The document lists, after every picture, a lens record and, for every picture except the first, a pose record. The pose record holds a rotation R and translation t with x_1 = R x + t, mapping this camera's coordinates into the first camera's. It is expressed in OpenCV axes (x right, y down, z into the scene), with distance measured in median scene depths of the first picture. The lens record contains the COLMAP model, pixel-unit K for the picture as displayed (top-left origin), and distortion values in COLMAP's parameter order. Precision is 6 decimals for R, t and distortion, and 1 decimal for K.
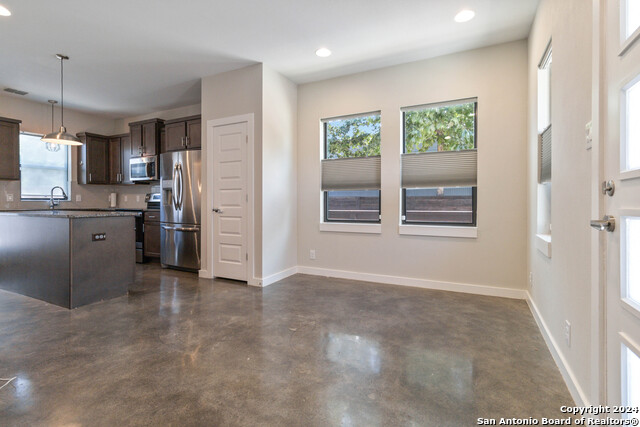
lens RADIAL K [[307.4, 0, 322.1], [0, 307.4, 202.2], [0, 0, 1]] dist [0.001148, 0.000153]
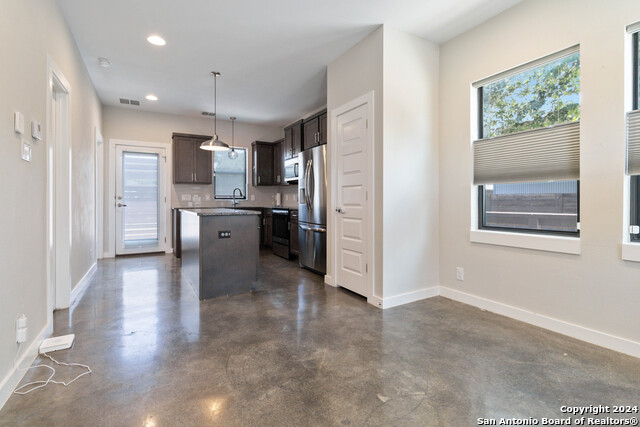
lens RADIAL K [[304.2, 0, 323.7], [0, 304.2, 200.4], [0, 0, 1]] dist [0.002816, 0.000894]
pose [[0.842187, -0.002317, -0.539181, 0.089196], [0.000838, 0.999995, -0.002987, 0.000347], [0.539185, 0.002064, 0.842185, 0.238715]]
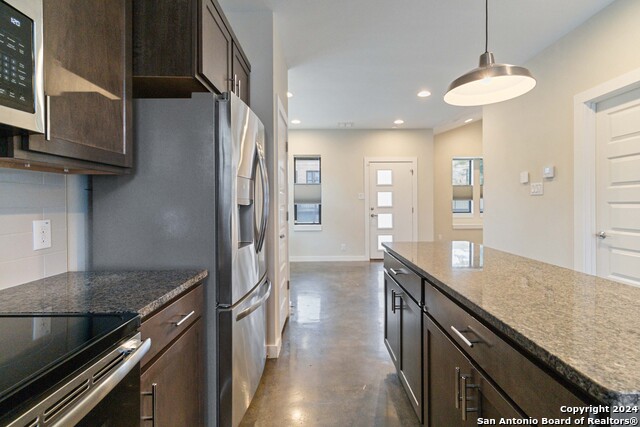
lens RADIAL K [[302.0, 0, 323.6], [0, 302.0, 203.5], [0, 0, 1]] dist [0.000969, 0.000434]
pose [[-0.459536, -0.000109, 0.888159, -0.968146], [0.008015, 0.999959, 0.004269, -0.048585], [-0.888123, 0.009080, -0.459516, 1.213389]]
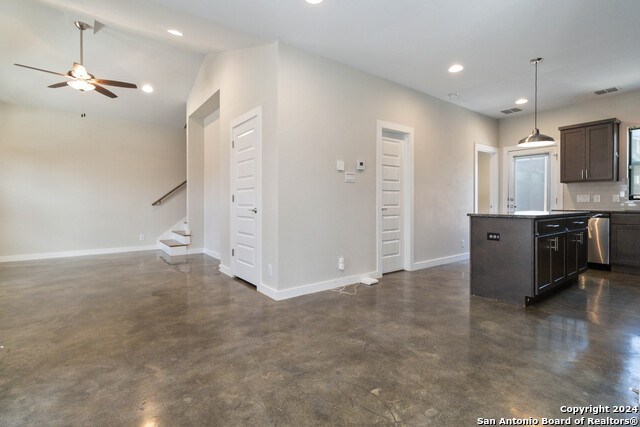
lens RADIAL K [[306.6, 0, 324.5], [0, 306.6, 204.2], [0, 0, 1]] dist [0.003911, 0.001072]
pose [[-0.435527, 0.003778, -0.900168, 0.338669], [-0.000454, 0.999990, 0.004417, 0.000471], [0.900176, 0.002333, -0.435521, 0.721036]]
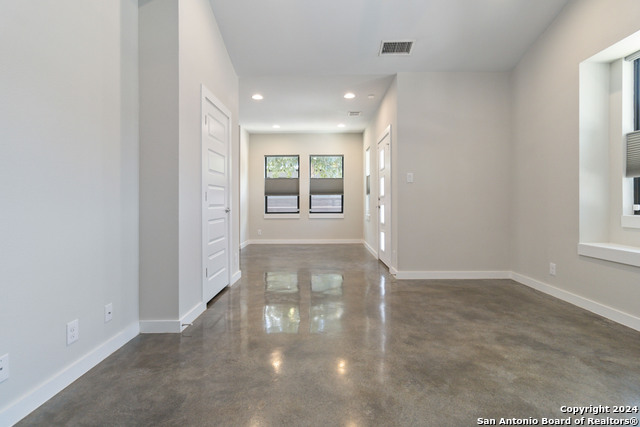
lens RADIAL K [[307.4, 0, 322.1], [0, 307.4, 202.2], [0, 0, 1]] dist [0.001148, 0.000153]
pose [[0.893660, -0.003118, 0.448734, -0.525422], [0.003879, 0.999992, -0.000778, 0.000987], [-0.448728, 0.002436, 0.893665, -0.760052]]
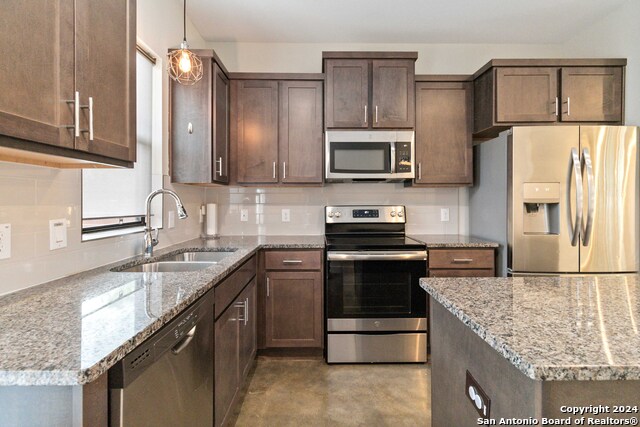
lens RADIAL K [[304.2, 0, 323.7], [0, 304.2, 200.4], [0, 0, 1]] dist [0.002816, 0.000894]
pose [[0.886192, -0.000351, 0.463319, -1.144010], [0.003114, 0.999982, -0.005199, -0.048952], [-0.463309, 0.006050, 0.886176, 0.828023]]
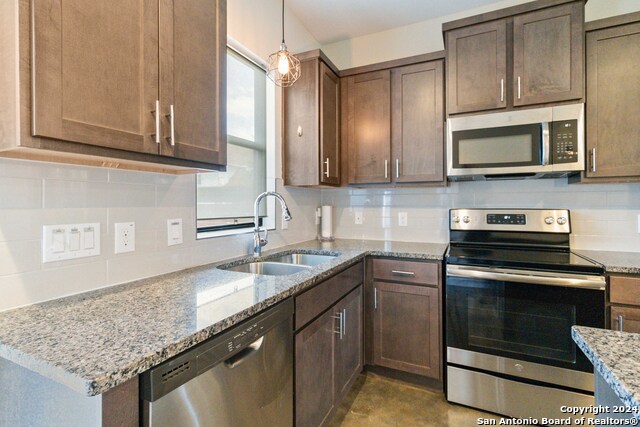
lens RADIAL K [[304.7, 0, 323.7], [0, 304.7, 203.2], [0, 0, 1]] dist [0.001684, 0.001216]
pose [[0.999472, -0.002694, 0.032394, -1.079157], [0.002860, 0.999983, -0.005073, -0.048539], [-0.032380, 0.005163, 0.999462, 0.867316]]
